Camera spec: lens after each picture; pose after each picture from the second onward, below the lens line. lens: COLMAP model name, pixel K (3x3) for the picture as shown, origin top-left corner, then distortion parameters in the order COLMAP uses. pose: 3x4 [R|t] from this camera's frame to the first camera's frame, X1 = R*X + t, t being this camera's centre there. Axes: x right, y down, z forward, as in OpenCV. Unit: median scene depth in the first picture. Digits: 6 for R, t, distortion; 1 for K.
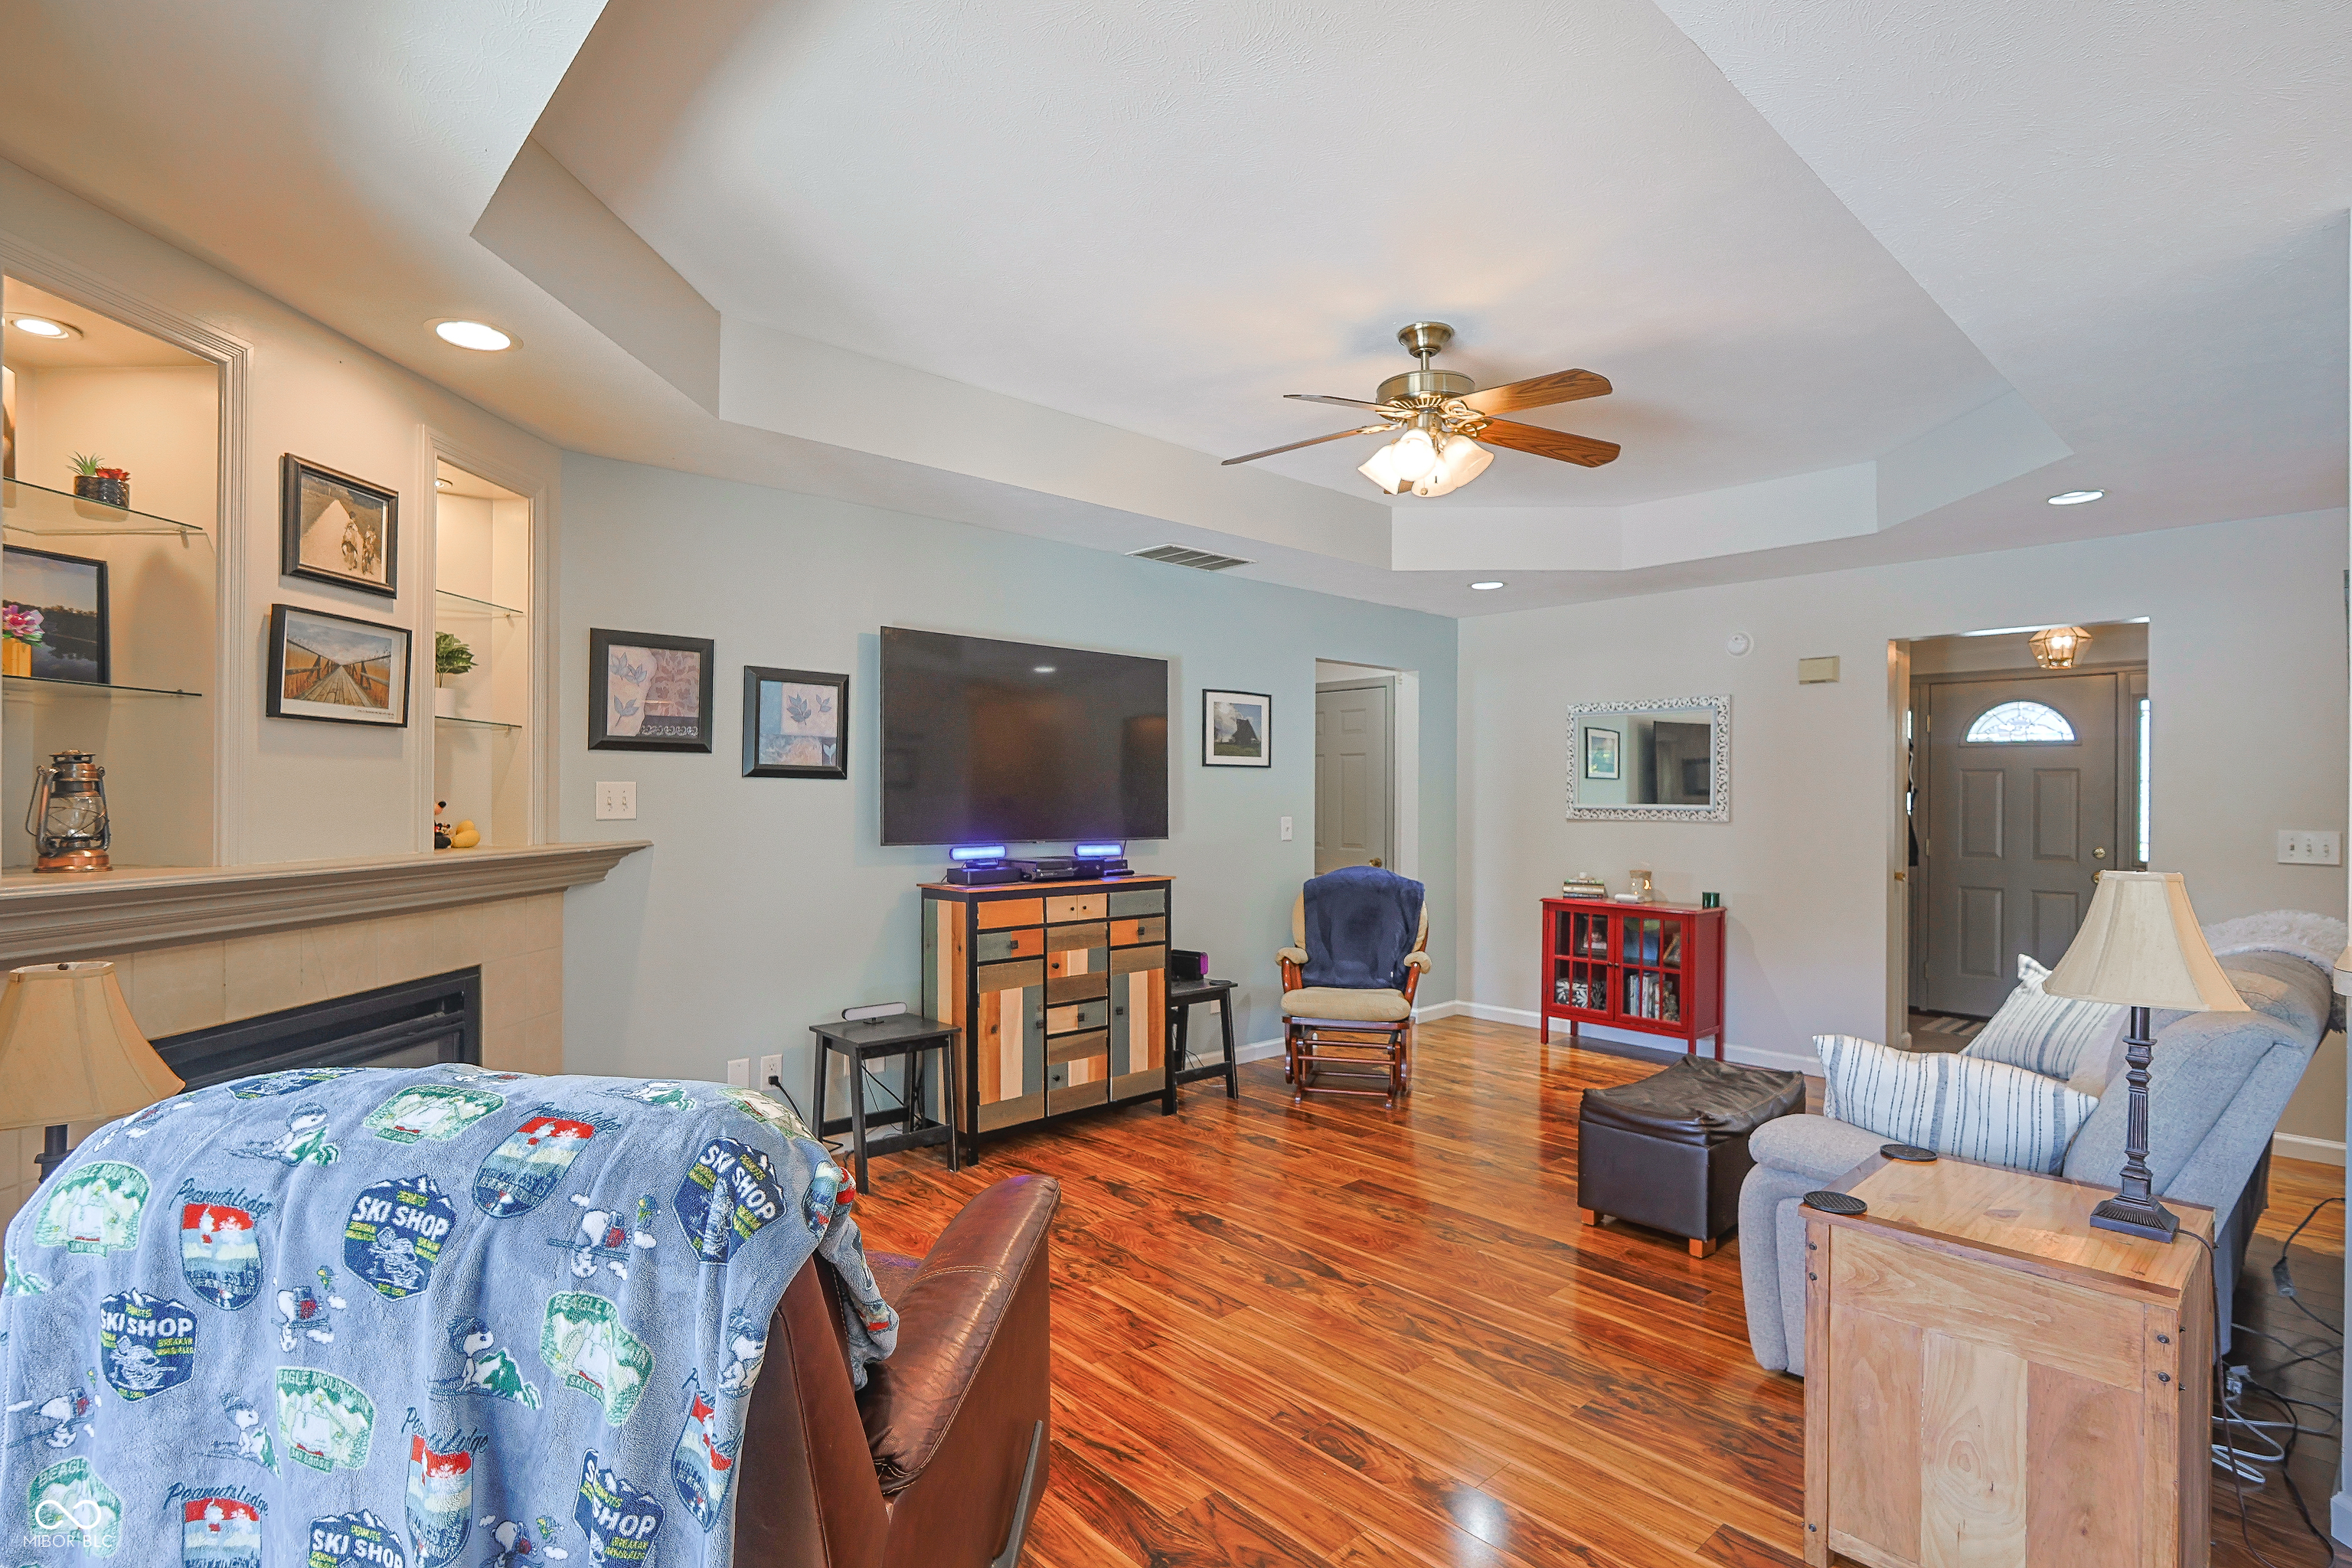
lens RADIAL K [[1139.0, 0, 1193.8], [0, 1139.0, 796.7], [0, 0, 1]] dist [-0.008366, 0.000917]
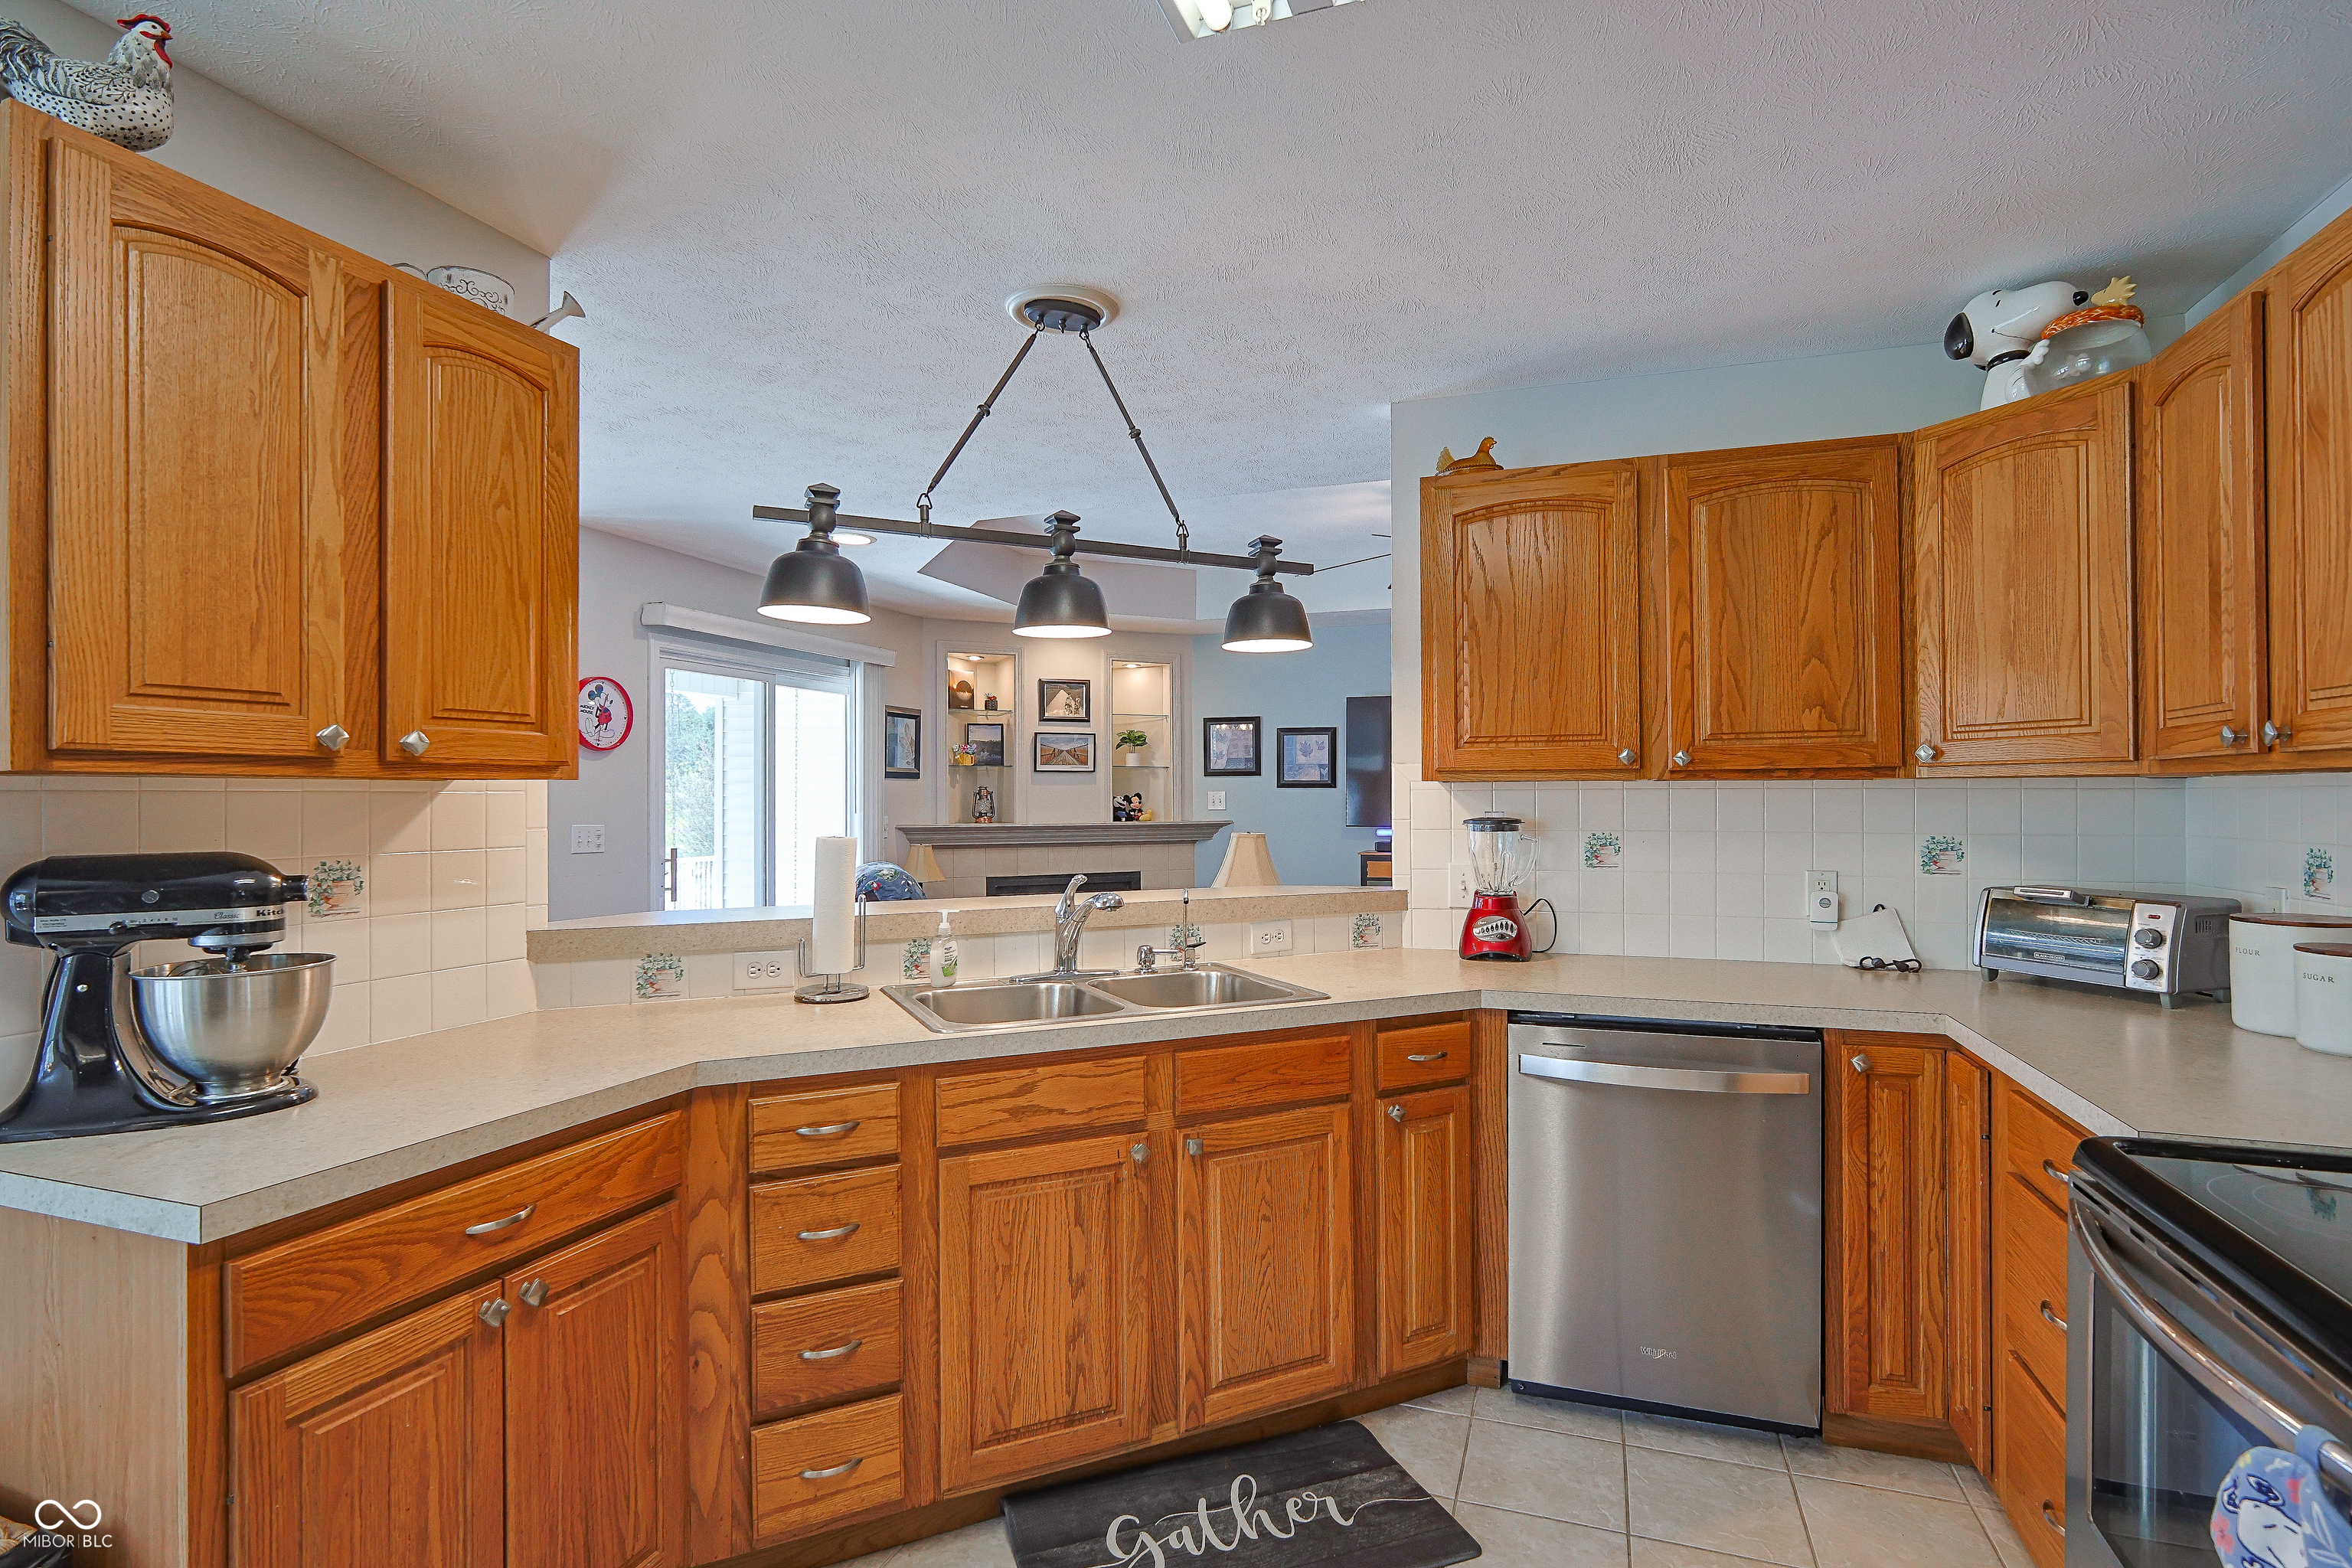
lens RADIAL K [[1141.5, 0, 1181.8], [0, 1141.5, 791.3], [0, 0, 1]] dist [-0.016170, 0.000615]
pose [[0.452234, -0.009490, -0.891849, 1.729266], [0.007658, 0.999948, -0.006757, 0.000765], [0.891866, -0.003774, 0.452283, 0.015345]]
